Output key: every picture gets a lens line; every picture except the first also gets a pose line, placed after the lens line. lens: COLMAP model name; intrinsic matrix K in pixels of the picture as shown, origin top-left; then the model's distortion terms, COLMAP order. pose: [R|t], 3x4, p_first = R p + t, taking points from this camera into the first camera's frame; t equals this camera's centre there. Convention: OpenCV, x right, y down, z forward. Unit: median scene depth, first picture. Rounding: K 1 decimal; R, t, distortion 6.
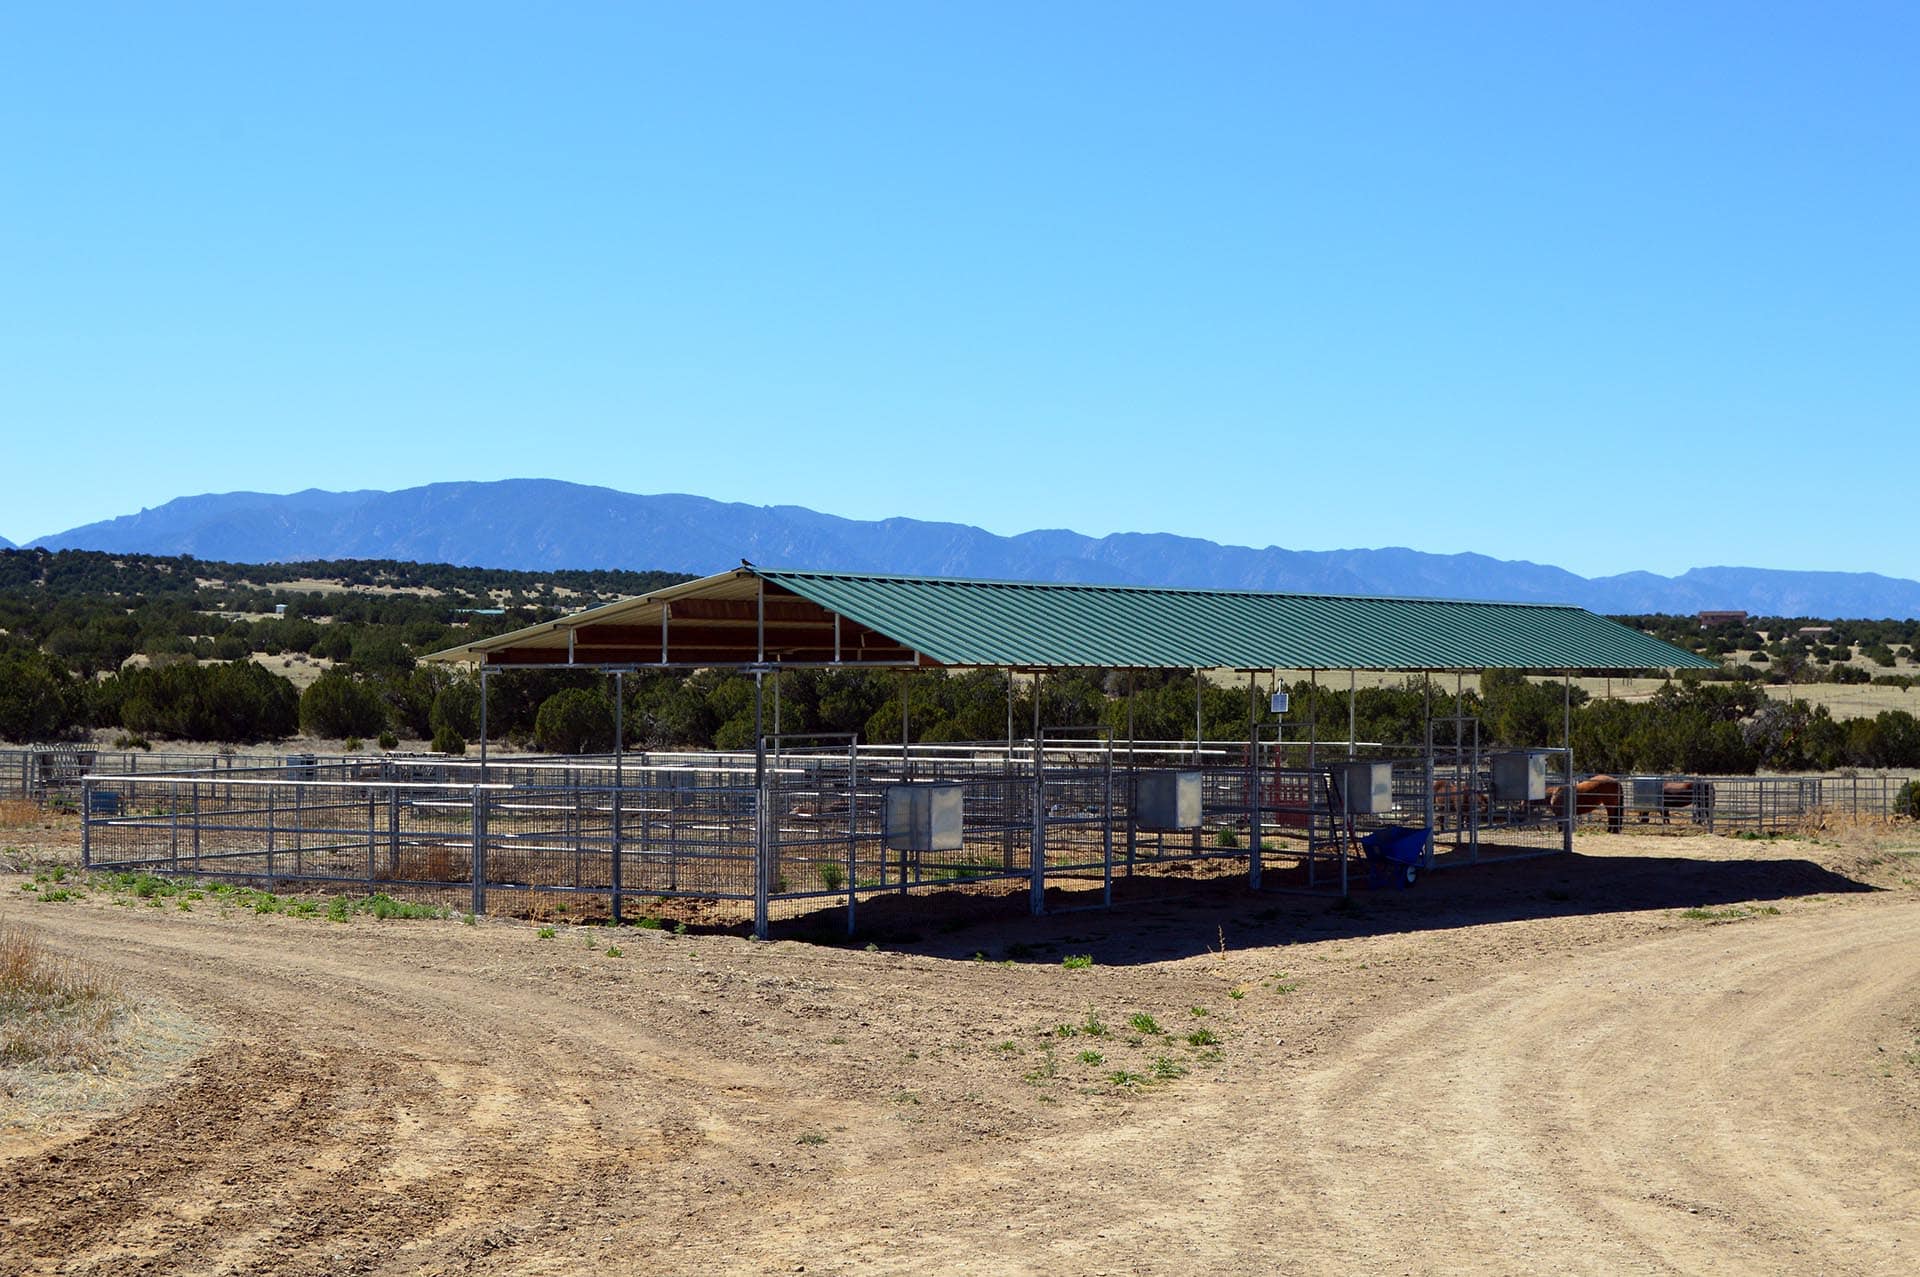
lens RADIAL K [[3790.9, 0, 956.8], [0, 3790.9, 638.8], [0, 0, 1]] dist [0.060770, 0.000000]
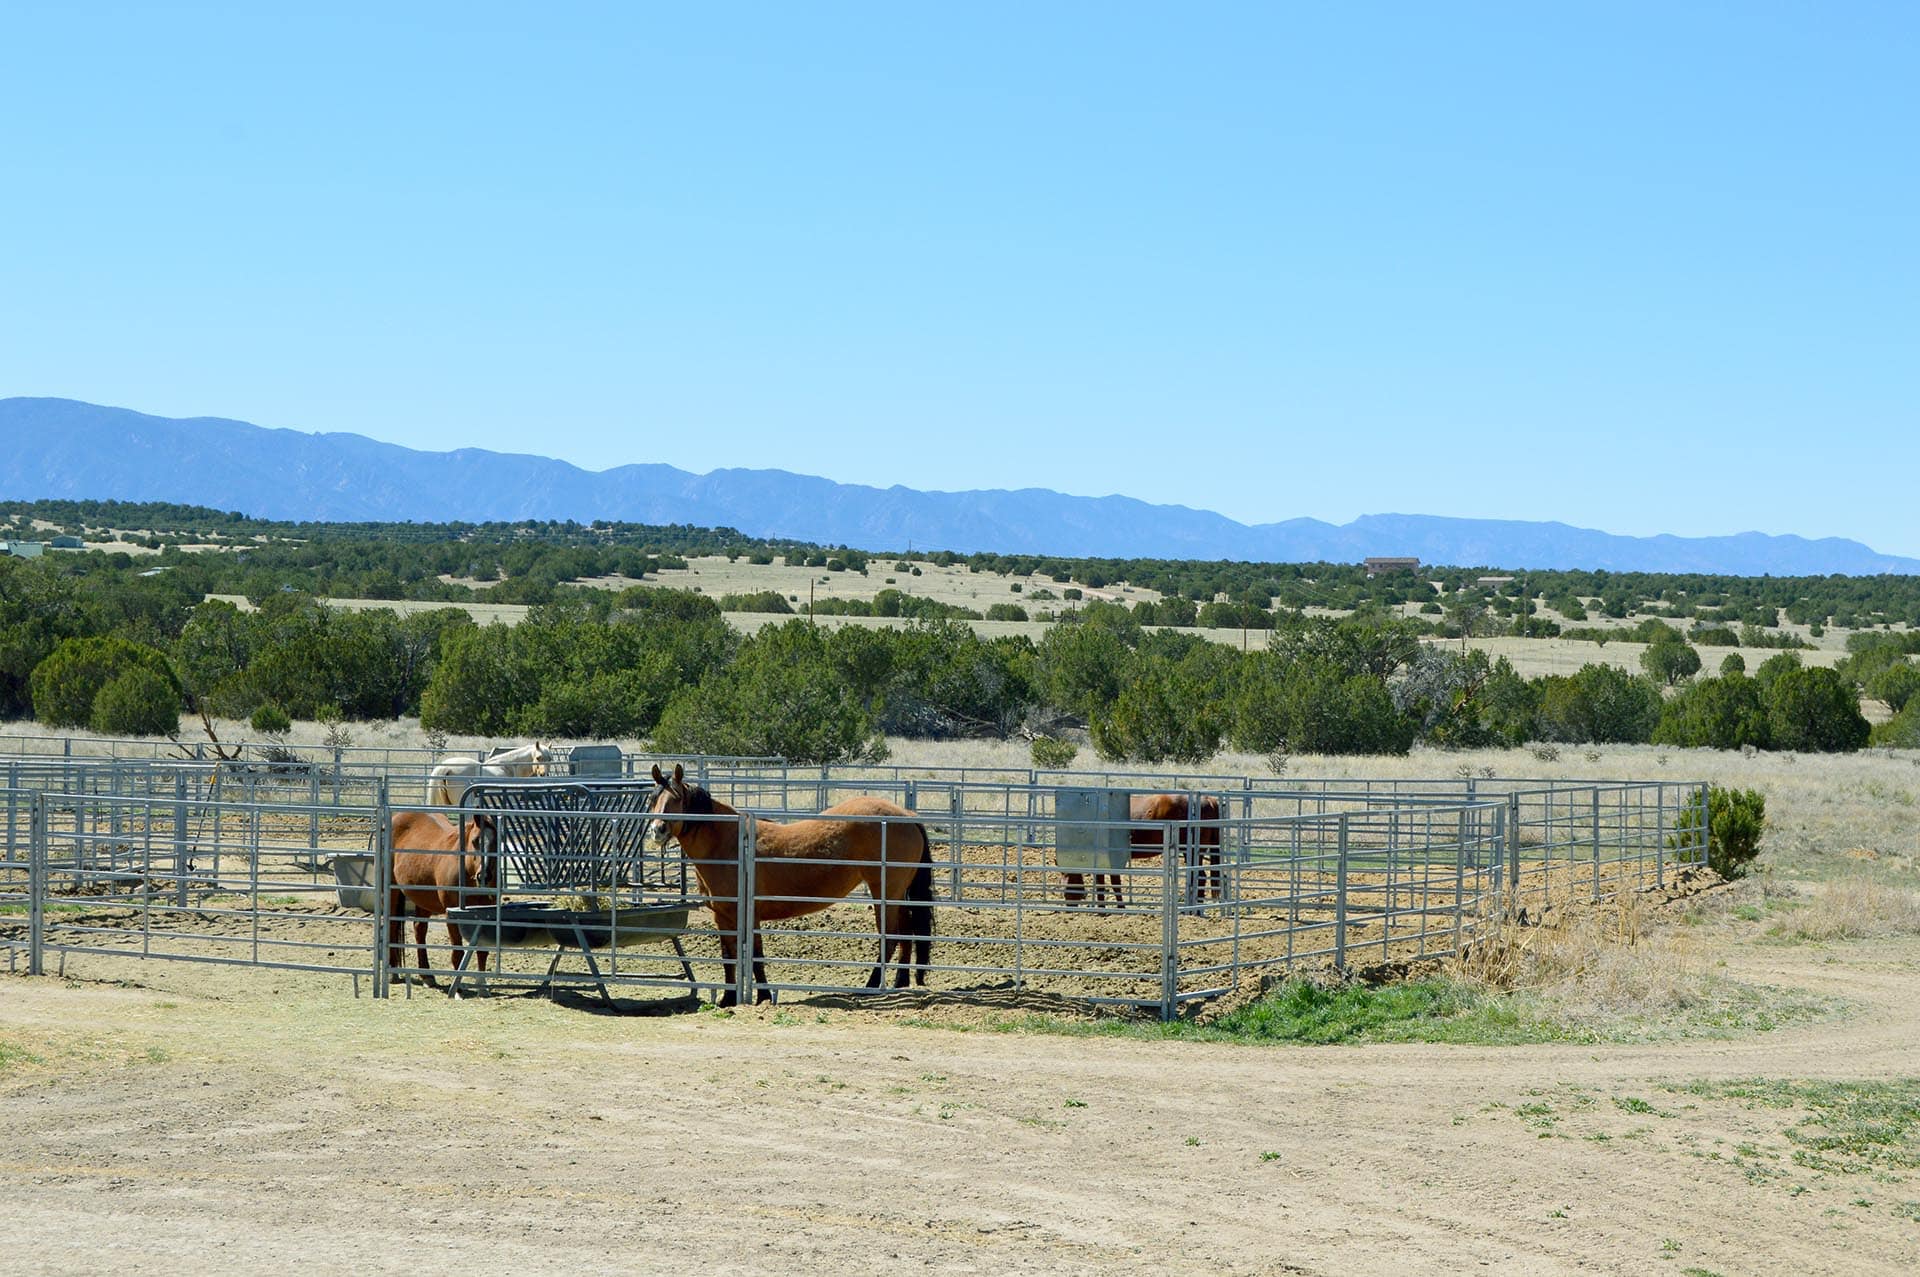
lens RADIAL K [[3790.9, 0, 964.3], [0, 3790.9, 637.4], [0, 0, 1]] dist [0.060770, 0.000000]
pose [[0.996519, 0.005433, 0.083188, 0.031752], [-0.006195, 0.999941, 0.008897, 0.003997], [-0.083135, -0.009381, 0.996494, 0.141584]]
